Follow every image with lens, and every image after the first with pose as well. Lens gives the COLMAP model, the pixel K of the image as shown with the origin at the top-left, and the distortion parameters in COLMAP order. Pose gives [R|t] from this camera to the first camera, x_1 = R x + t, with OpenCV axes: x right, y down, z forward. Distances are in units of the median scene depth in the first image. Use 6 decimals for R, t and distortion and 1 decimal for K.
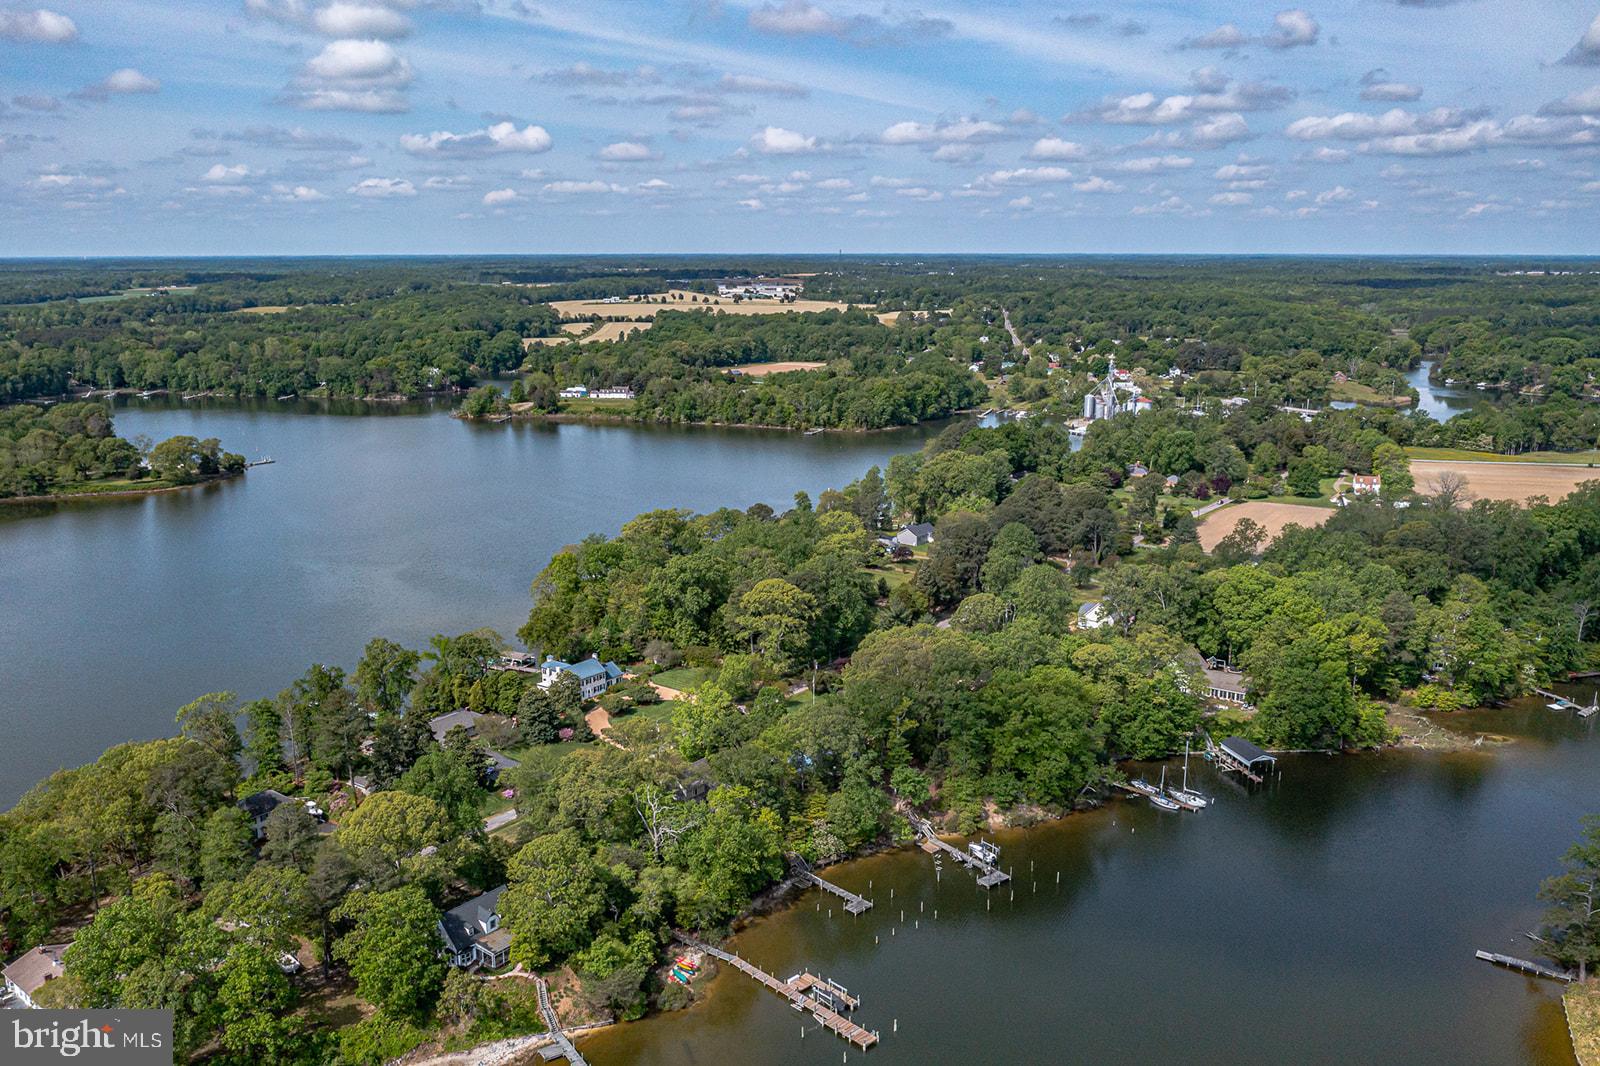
lens RADIAL K [[1293.4, 0, 795.1], [0, 1293.4, 535.6], [0, 0, 1]] dist [-0.013171, 0.002951]
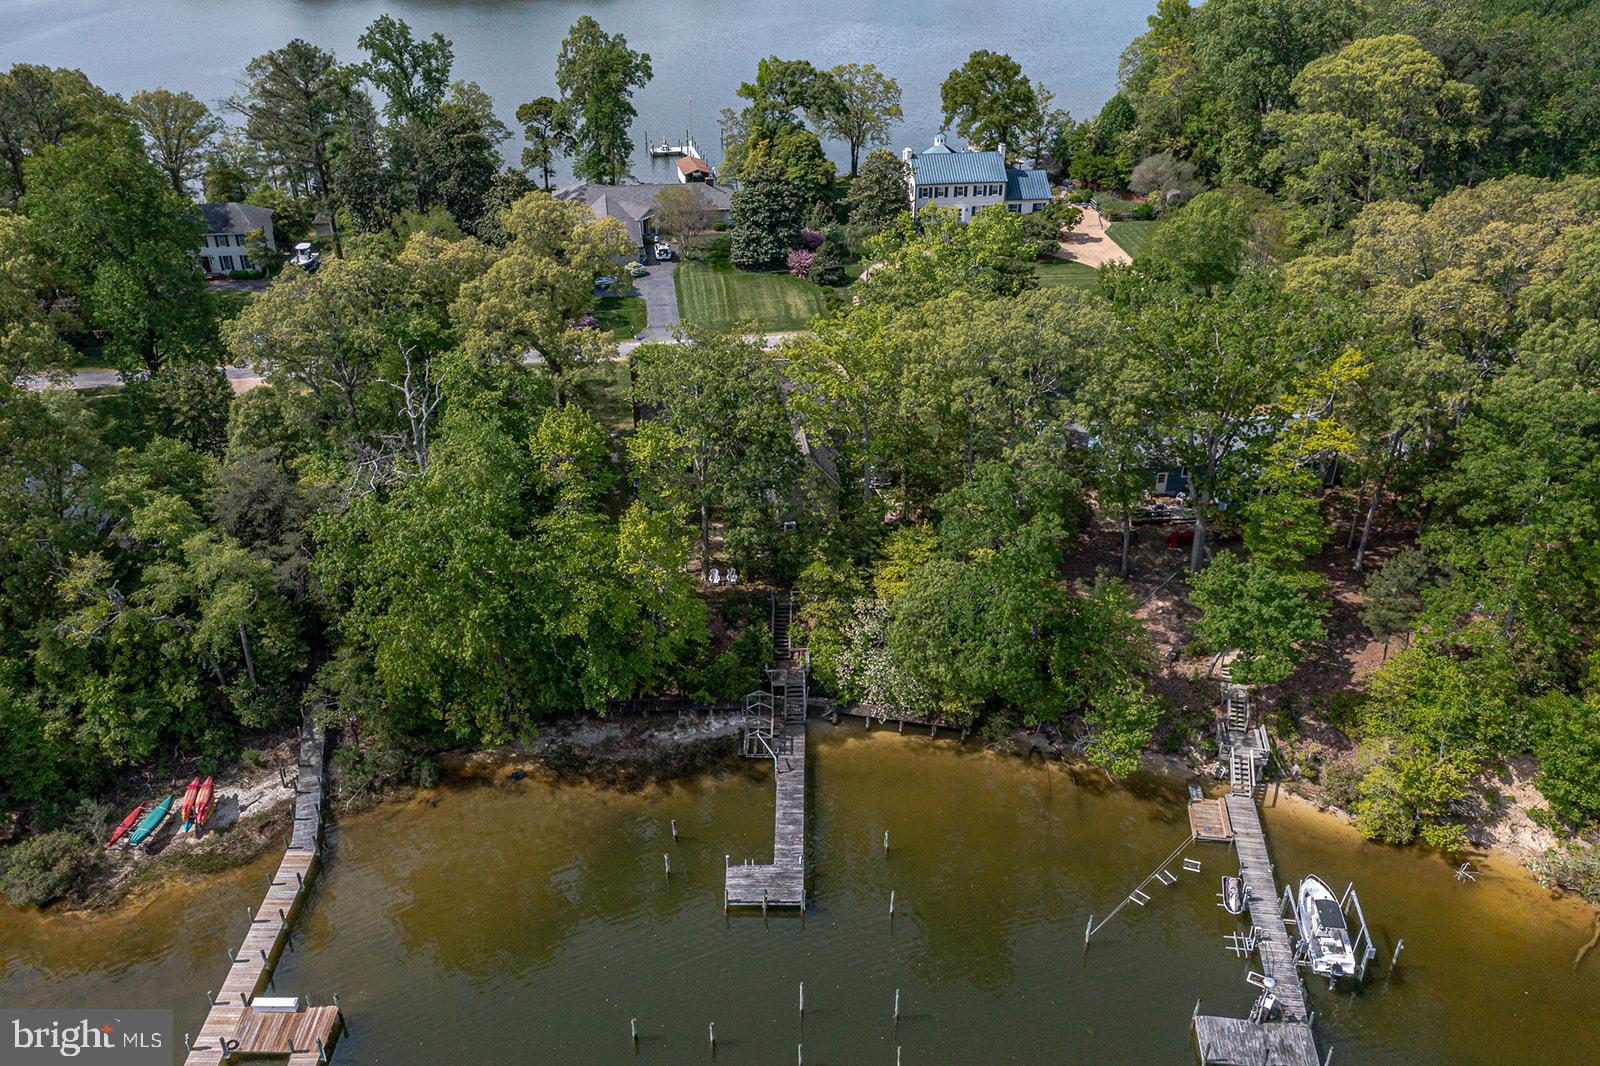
lens RADIAL K [[1302.3, 0, 795.6], [0, 1302.3, 537.5], [0, 0, 1]] dist [-0.011426, -0.001211]
pose [[0.707513, 0.360309, -0.607950, 0.157675], [-0.157693, 0.919067, 0.361178, 0.062477], [0.688882, -0.159669, 0.707070, 0.563579]]
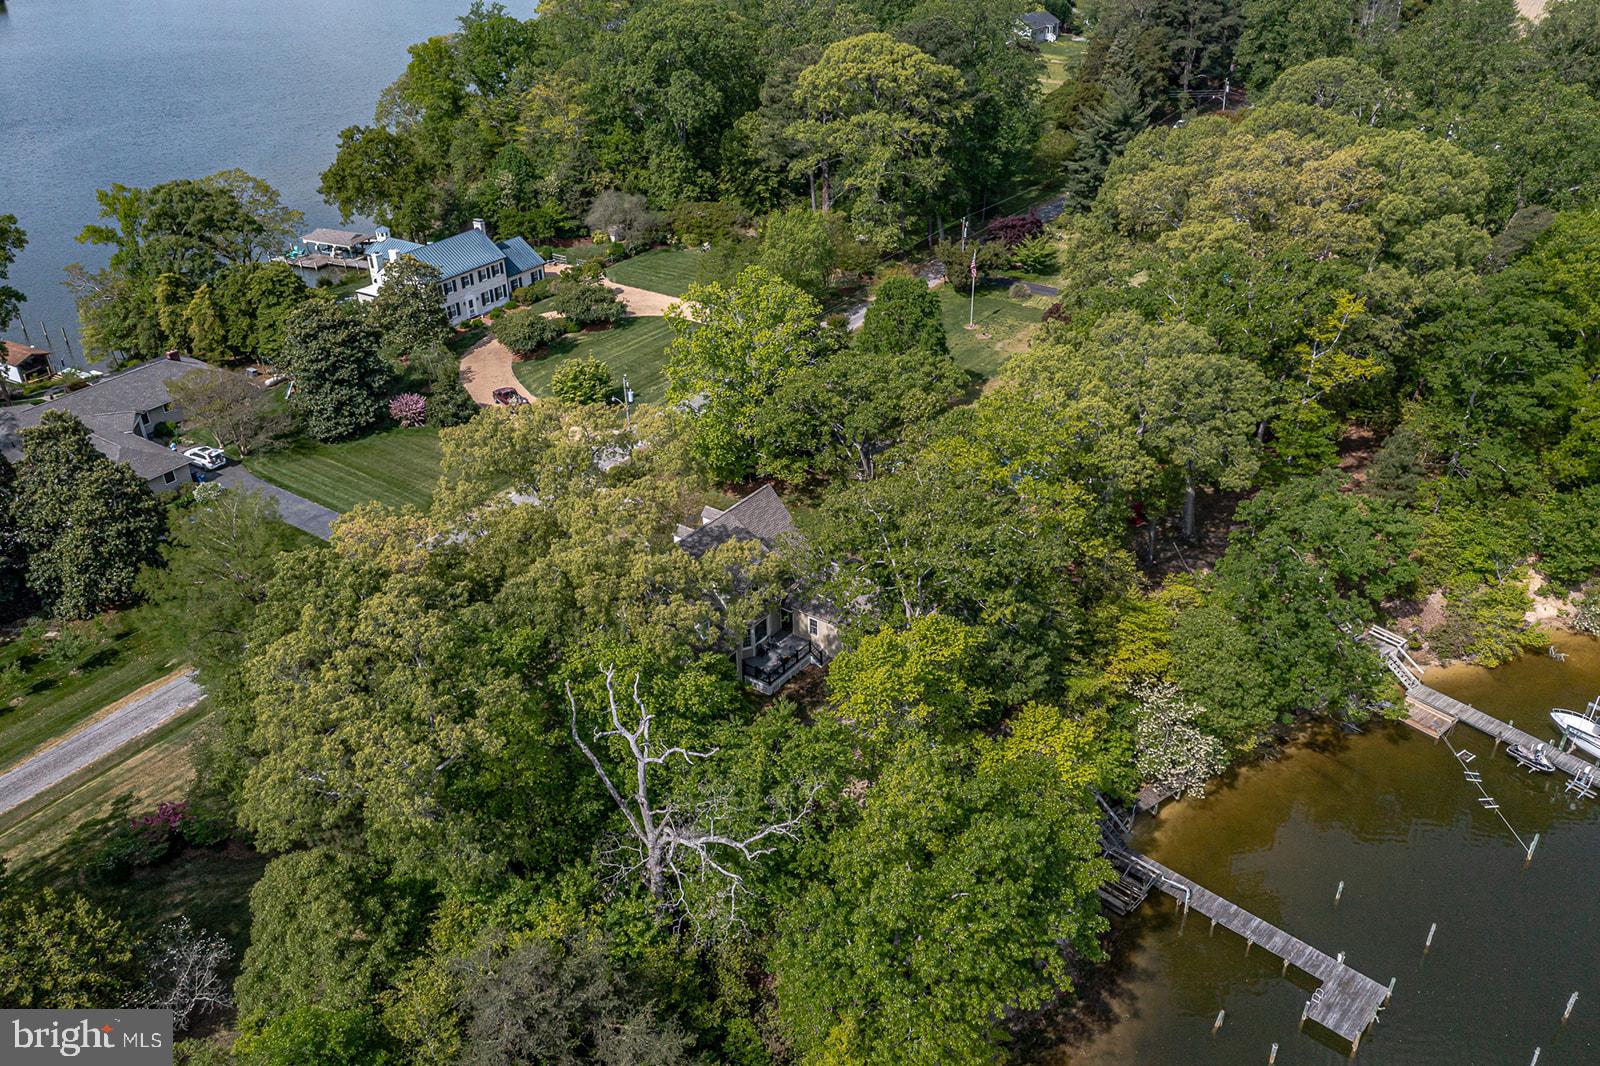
lens RADIAL K [[1293.4, 0, 795.1], [0, 1293.4, 535.6], [0, 0, 1]] dist [-0.013171, 0.002951]
pose [[0.999150, -0.035637, 0.020725, -0.057333], [0.027832, 0.953978, 0.298583, 0.065841], [-0.030411, -0.297752, 0.954159, 0.536811]]
